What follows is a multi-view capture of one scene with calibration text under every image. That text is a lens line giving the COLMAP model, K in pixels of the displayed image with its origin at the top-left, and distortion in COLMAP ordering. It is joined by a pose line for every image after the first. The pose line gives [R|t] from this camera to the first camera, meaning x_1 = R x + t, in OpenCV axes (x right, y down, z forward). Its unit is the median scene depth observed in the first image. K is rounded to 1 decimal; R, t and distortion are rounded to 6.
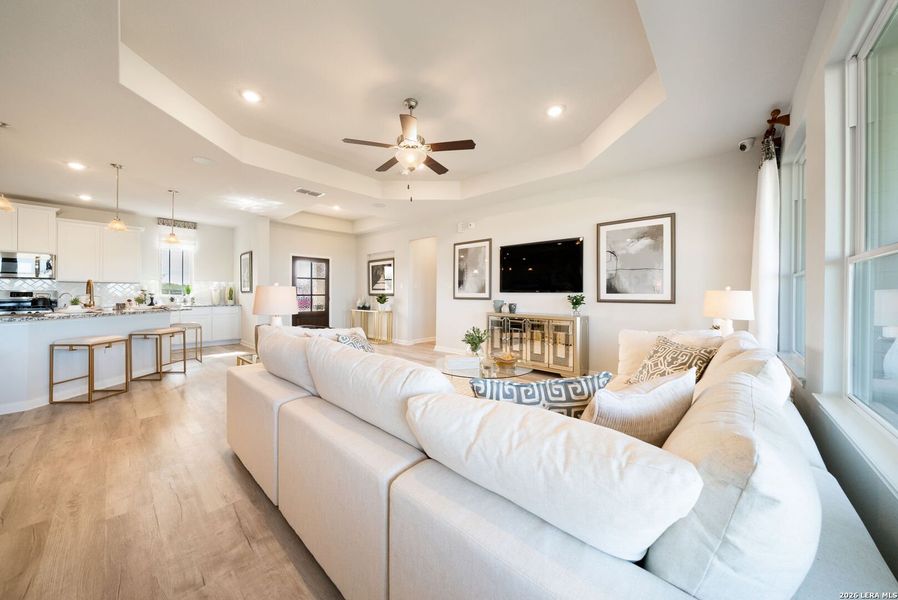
lens RADIAL K [[309.0, 0, 451.0], [0, 309.0, 293.9], [0, 0, 1]] dist [-0.005048, 0.000150]
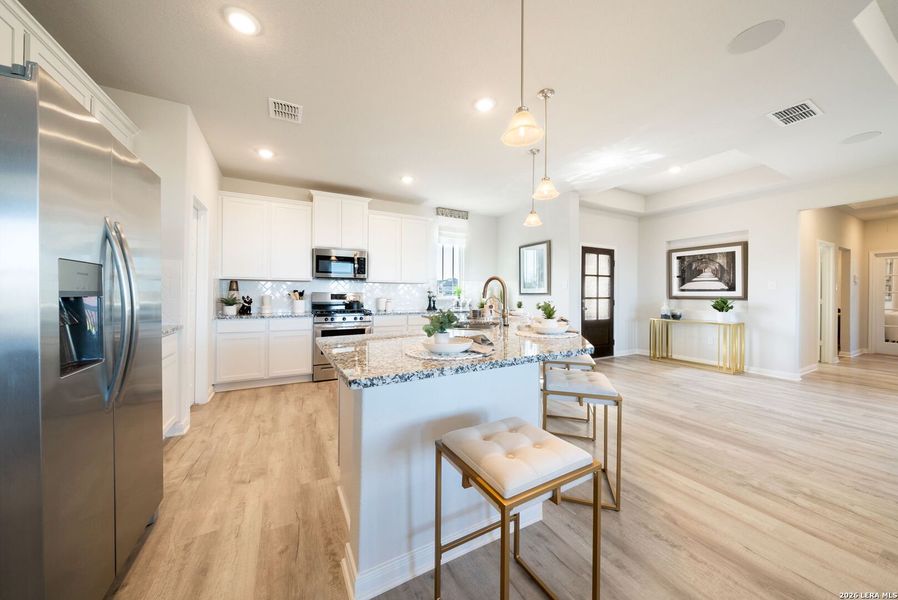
lens RADIAL K [[309.0, 0, 450.0], [0, 309.0, 296.2], [0, 0, 1]] dist [-0.005048, 0.000150]
pose [[0.939377, 0.002944, -0.342873, -0.756994], [-0.001740, 0.999991, 0.003817, -0.004808], [0.342881, -0.002989, 0.939374, 0.247847]]
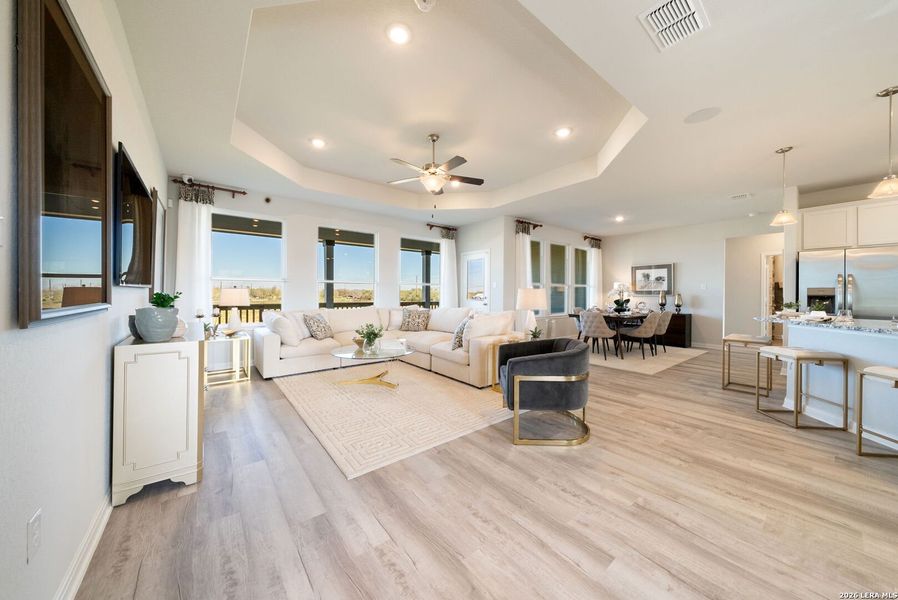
lens RADIAL K [[309.0, 0, 451.1], [0, 309.0, 293.6], [0, 0, 1]] dist [-0.005048, 0.000150]
pose [[-0.987084, -0.011624, 0.159779, -0.230947], [-0.011351, 0.999932, 0.002616, -0.001496], [-0.159799, 0.000768, -0.987149, 1.250647]]
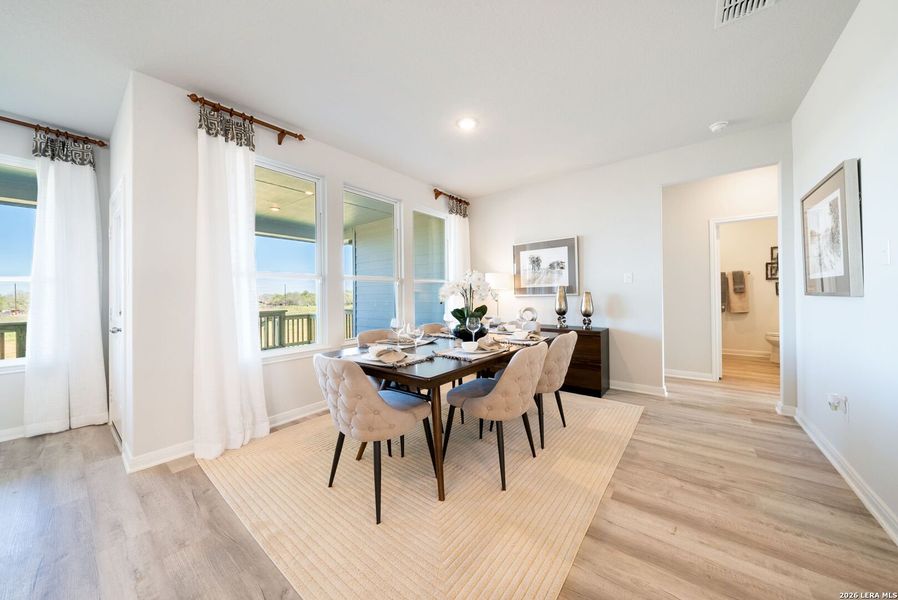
lens RADIAL K [[309.0, 0, 448.0], [0, 309.0, 293.8], [0, 0, 1]] dist [-0.005048, 0.000150]
pose [[-0.997980, 0.009220, -0.062853, -0.615187], [0.009365, 0.999954, -0.001997, -0.004595], [0.062831, -0.002582, -0.998021, 0.486911]]
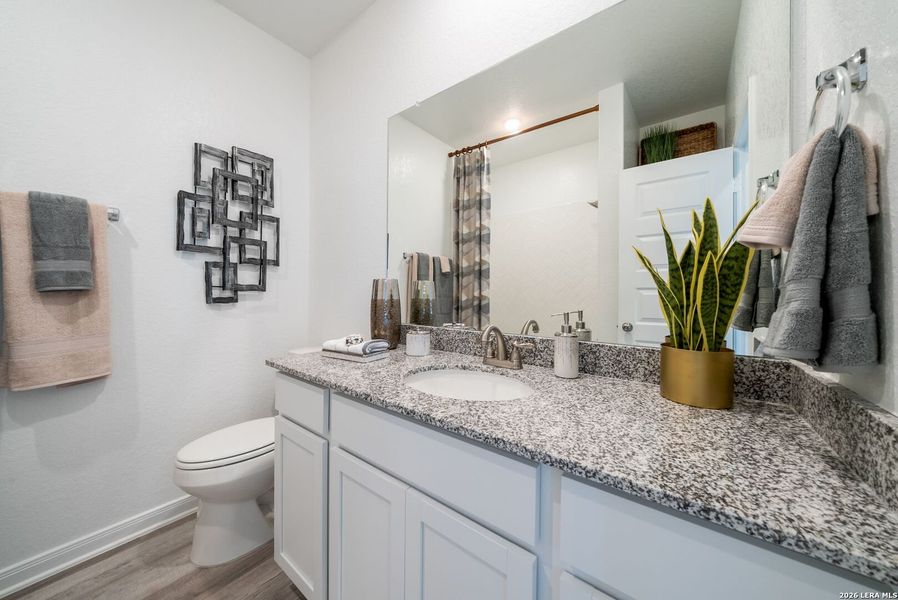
lens RADIAL K [[309.0, 0, 447.9], [0, 309.0, 292.7], [0, 0, 1]] dist [-0.005048, 0.000150]
pose [[0.067953, -0.006263, -0.997669, -1.414605], [-0.007268, 0.999951, -0.006773, -0.002771], [0.997662, 0.007712, 0.067904, -0.218503]]
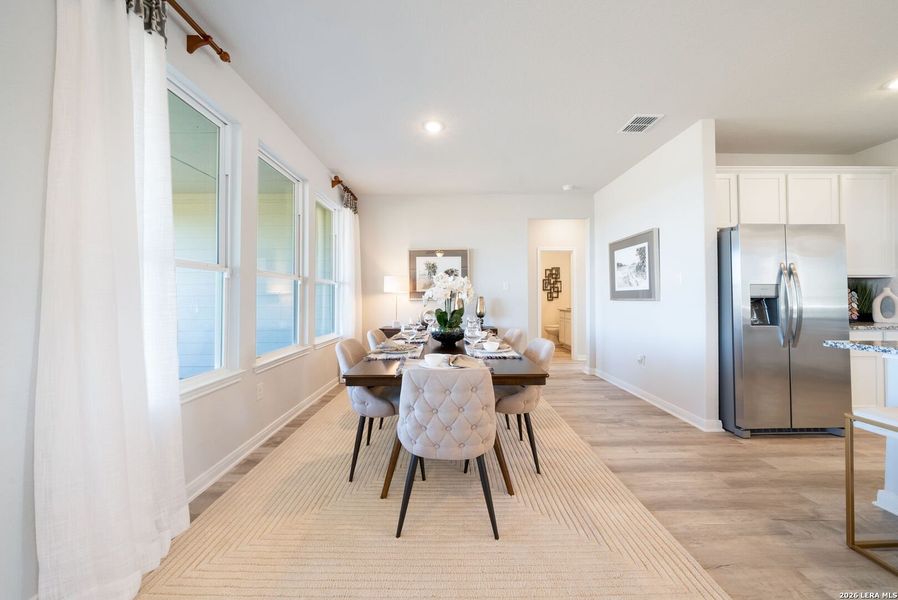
lens RADIAL K [[309.0, 0, 450.5], [0, 309.0, 293.1], [0, 0, 1]] dist [-0.005048, 0.000150]
pose [[-0.738155, -0.012935, -0.674507, -0.349106], [-0.001191, 0.999840, -0.017870, -0.001655], [0.674630, -0.012387, -0.738052, 0.367382]]
